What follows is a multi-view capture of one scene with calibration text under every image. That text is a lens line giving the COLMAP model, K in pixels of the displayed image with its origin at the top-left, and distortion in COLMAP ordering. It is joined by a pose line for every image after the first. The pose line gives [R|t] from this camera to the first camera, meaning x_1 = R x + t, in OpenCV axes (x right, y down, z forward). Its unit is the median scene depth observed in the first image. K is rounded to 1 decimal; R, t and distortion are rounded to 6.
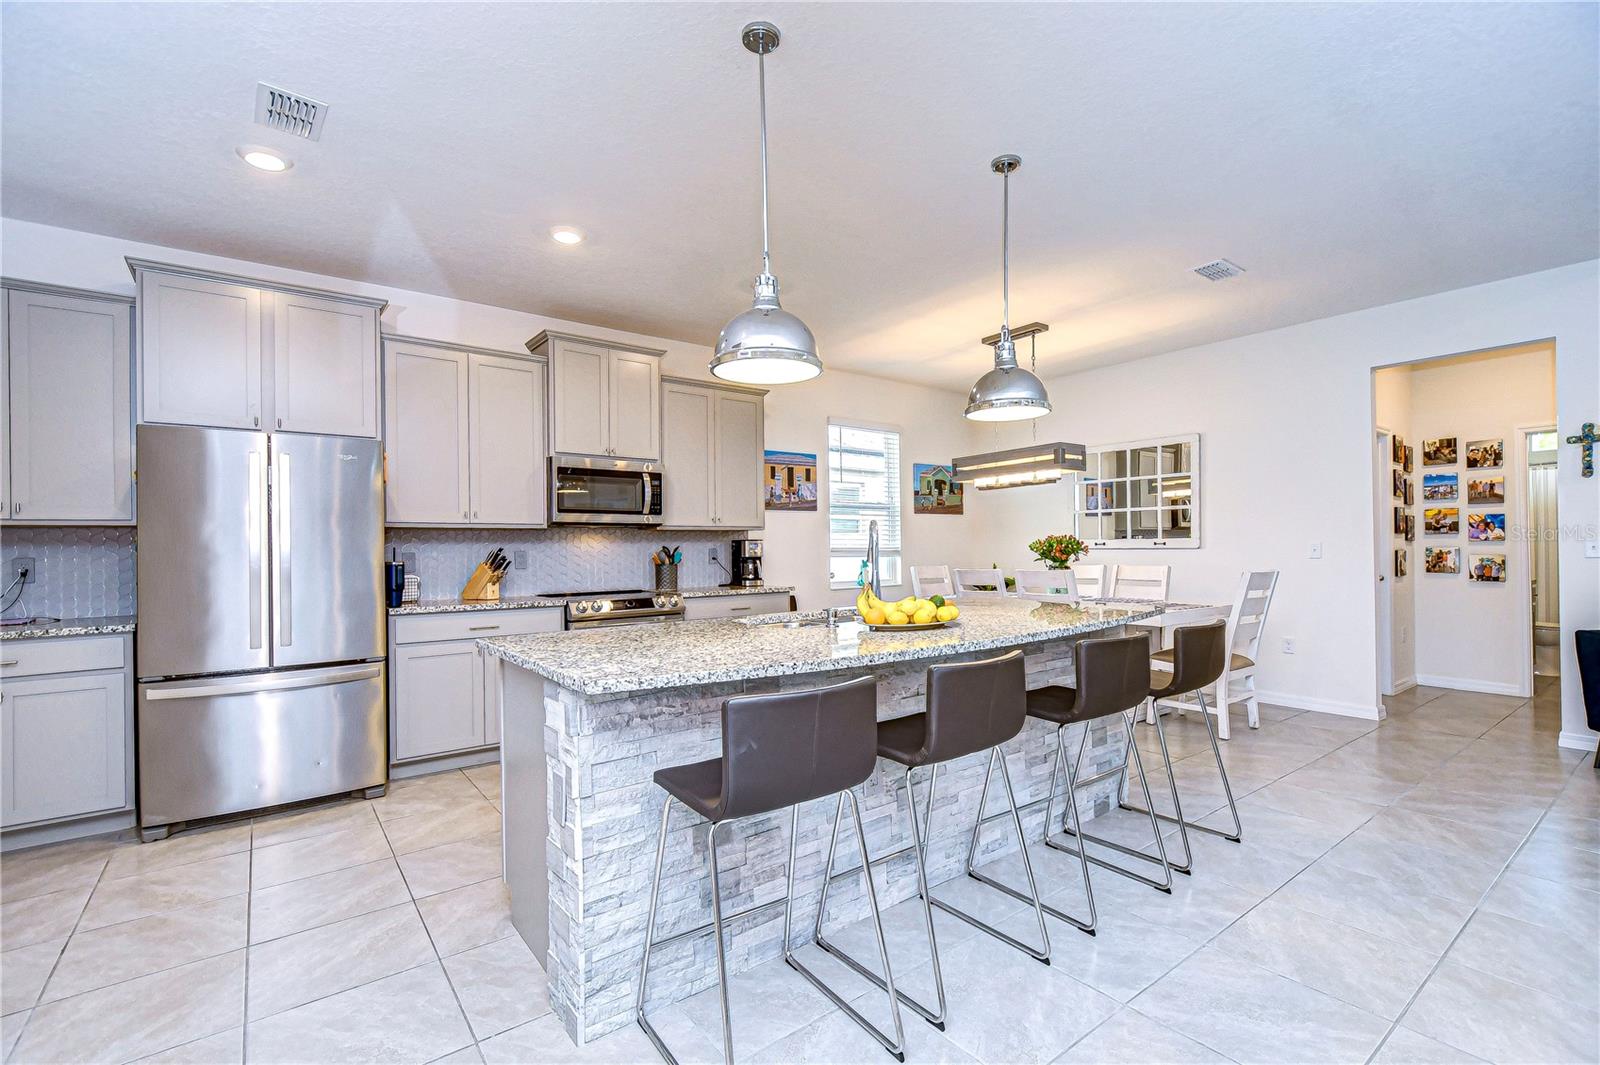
lens RADIAL K [[713.2, 0, 803.3], [0, 713.2, 547.6], [0, 0, 1]] dist [0.014599, -0.010249]
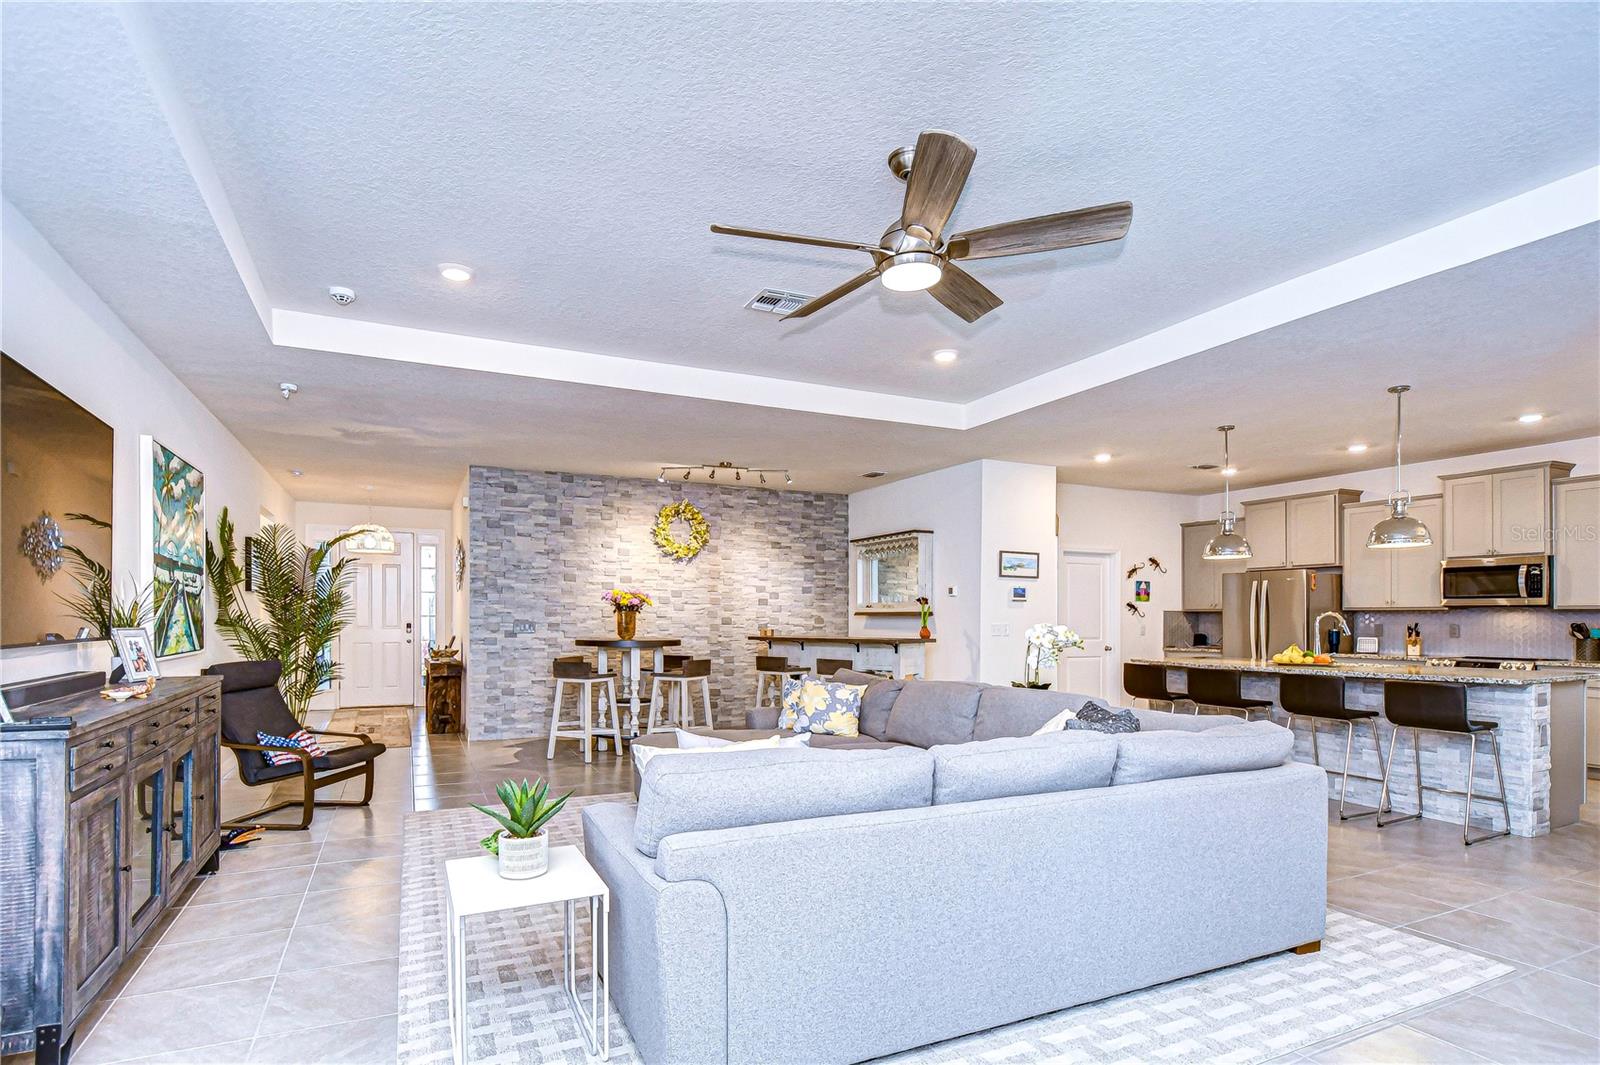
lens RADIAL K [[783.0, 0, 765.3], [0, 783.0, 614.0], [0, 0, 1]] dist [0.015706, -0.017058]
pose [[-0.227299, 0.007444, -0.973797, 1.222944], [0.000427, 0.999971, 0.007544, -0.024696], [0.973825, 0.001299, -0.227295, 0.007577]]
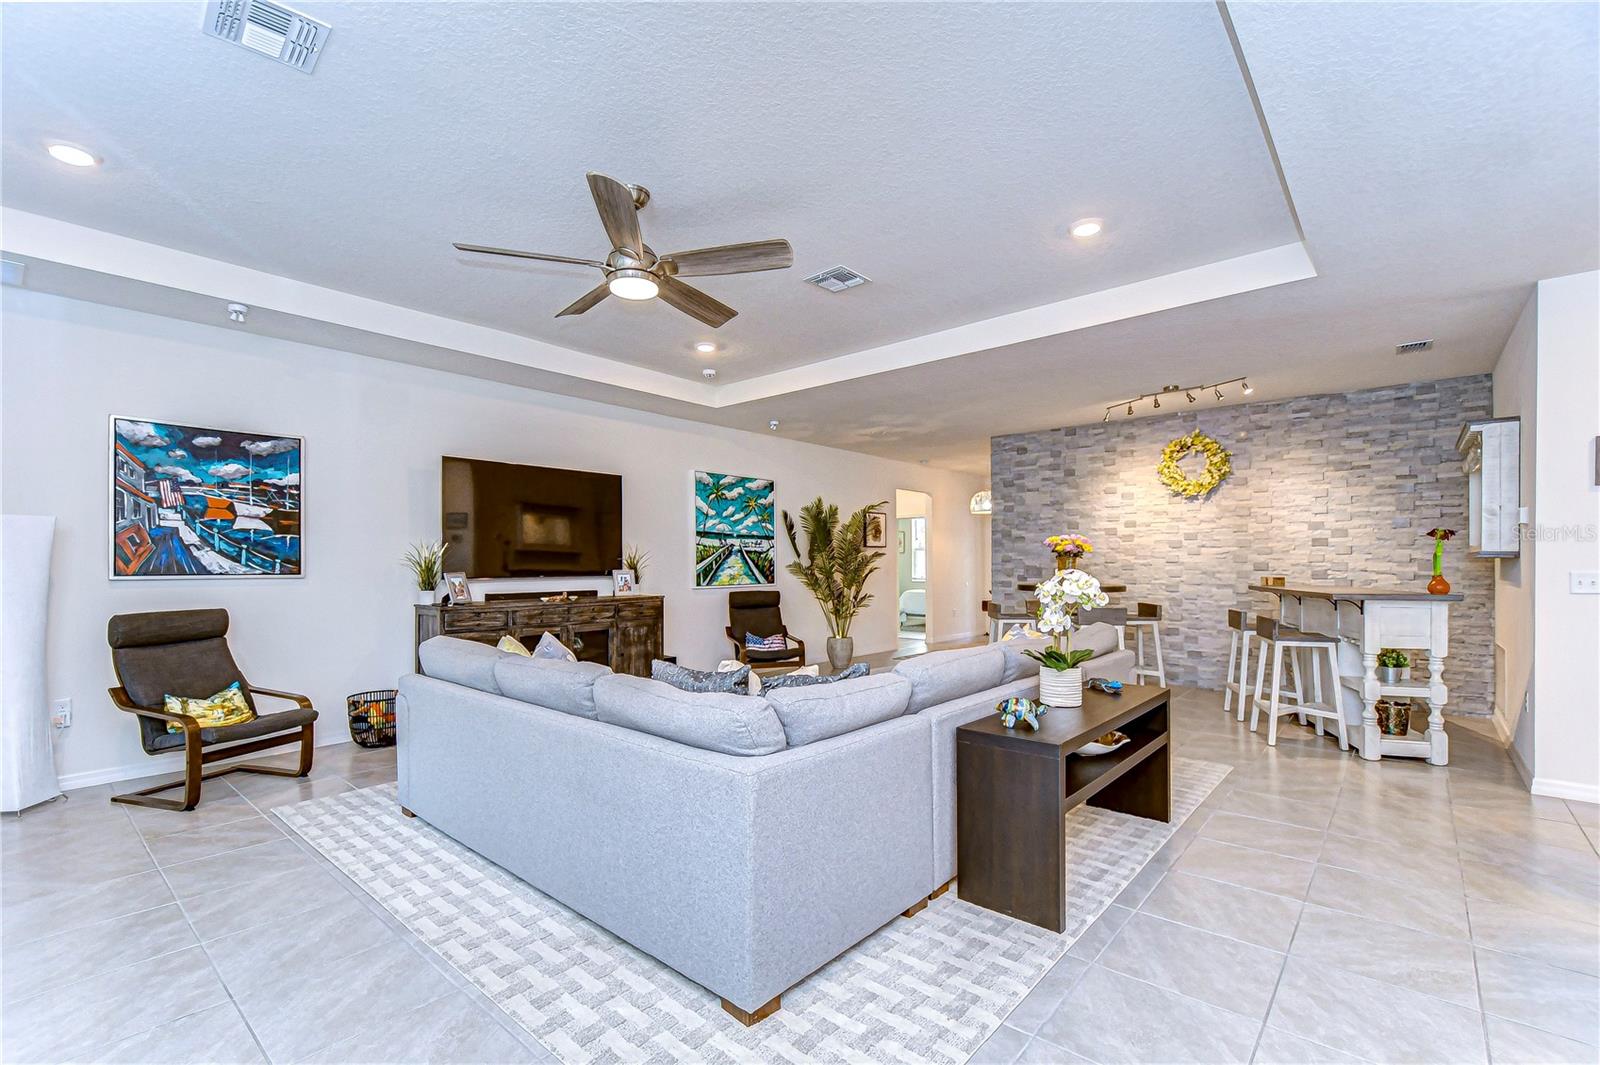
lens RADIAL K [[701.8, 0, 802.5], [0, 701.8, 565.8], [0, 0, 1]] dist [0.004823, -0.005619]
pose [[-0.979708, 0.015366, -0.199841, 0.662622], [0.014680, 0.999880, 0.004913, -0.016901], [0.199892, 0.001880, -0.979816, 0.590874]]
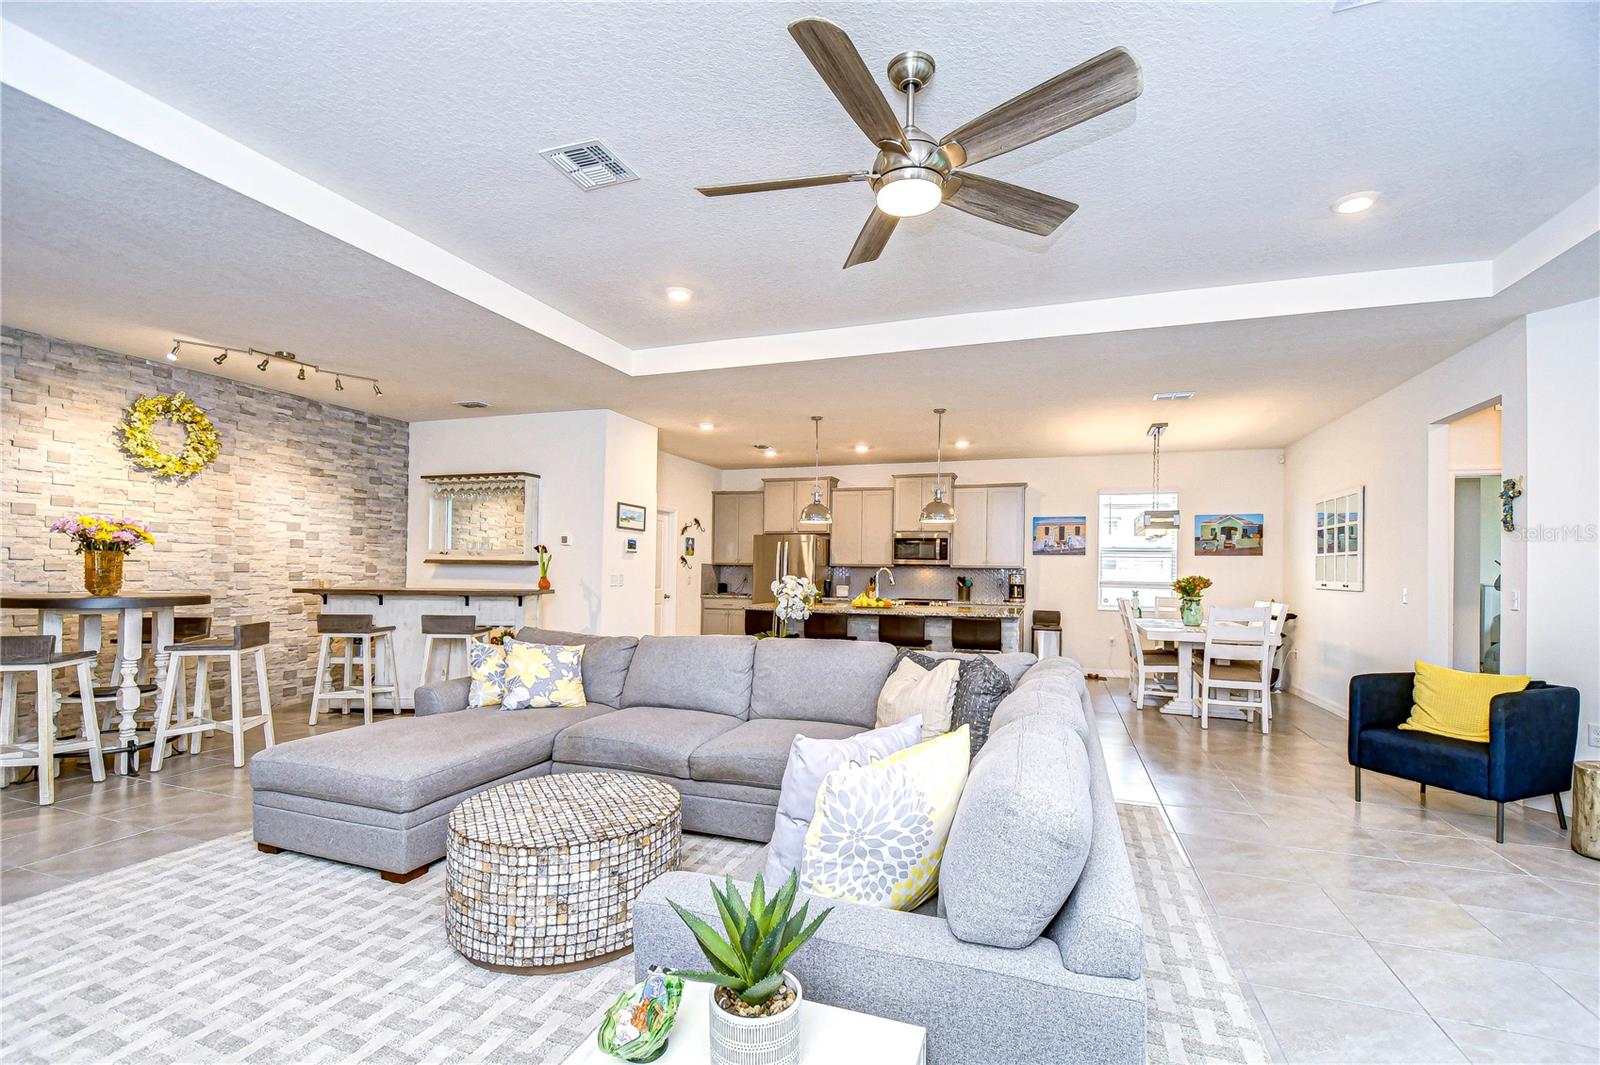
lens RADIAL K [[701.0, 0, 790.5], [0, 701.0, 562.6], [0, 0, 1]] dist [0.011434, -0.012397]
pose [[0.534006, 0.008915, -0.845433, 1.010788], [-0.021504, 0.999764, -0.003041, -0.020563], [0.845207, 0.019804, 0.534072, -0.308717]]
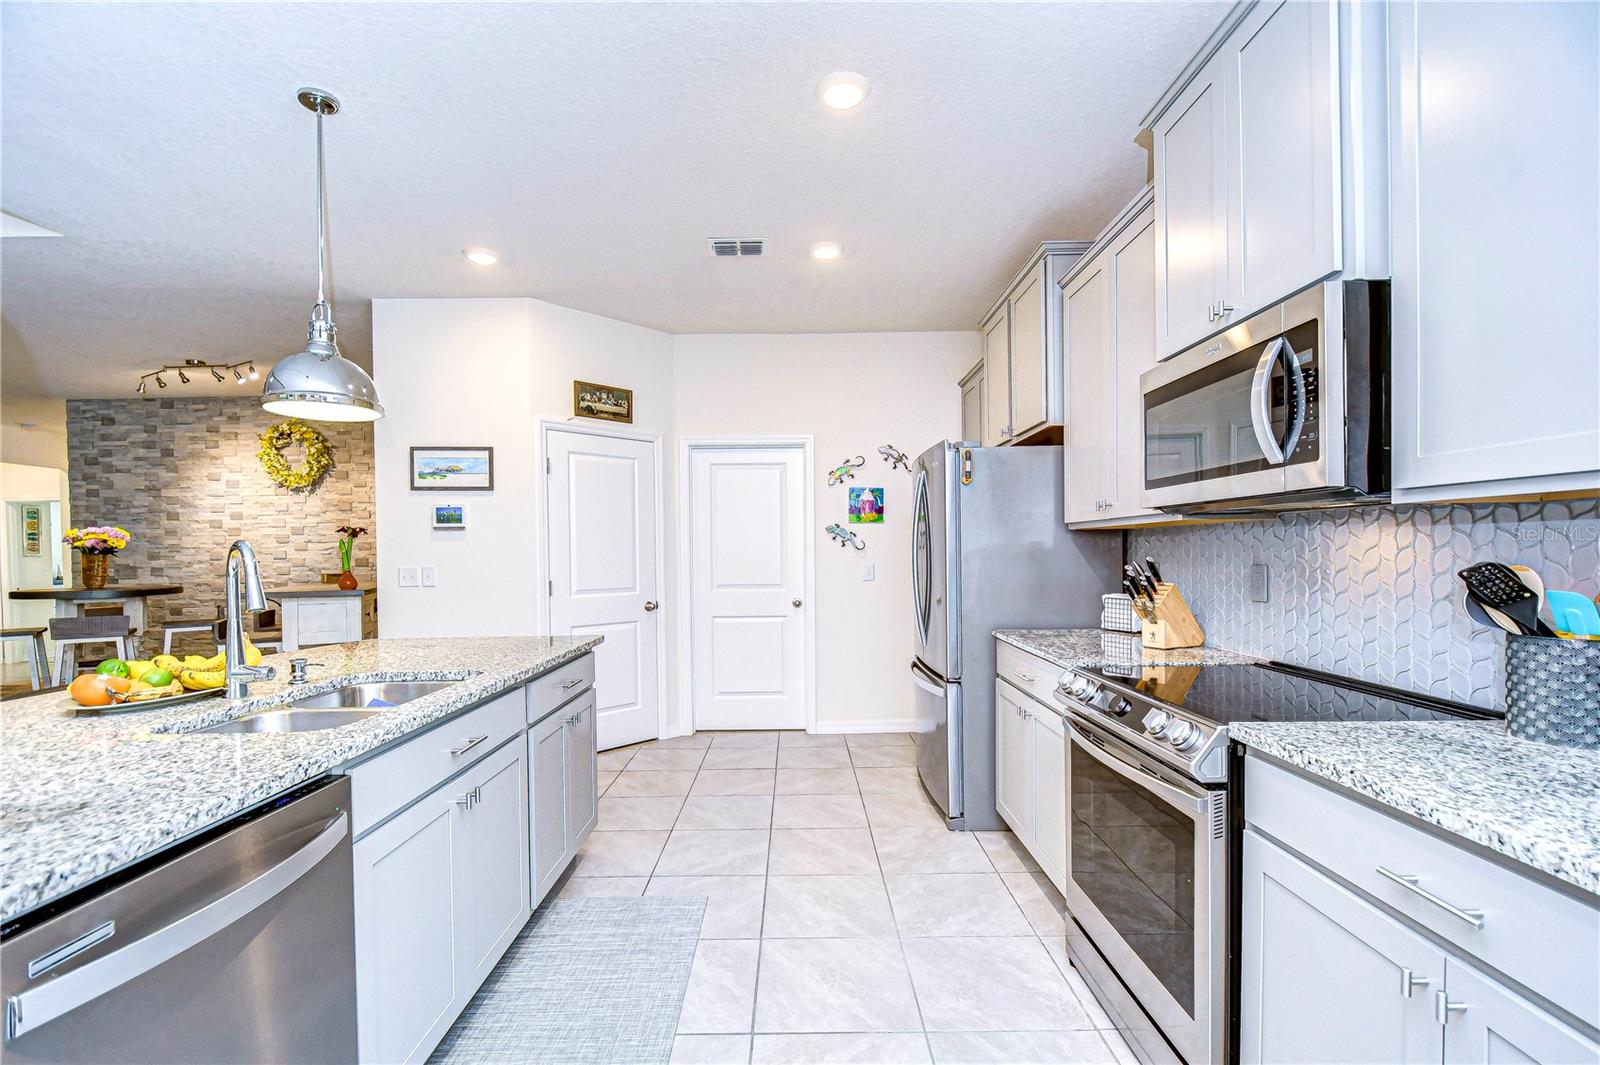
lens RADIAL K [[695.5, 0, 792.8], [0, 695.5, 564.4], [0, 0, 1]] dist [0.009464, -0.010047]
pose [[-0.604289, 0.033449, -0.796063, 0.144245], [0.019477, 0.999440, 0.027209, -0.012617], [0.796527, 0.000937, -0.604602, 0.868433]]
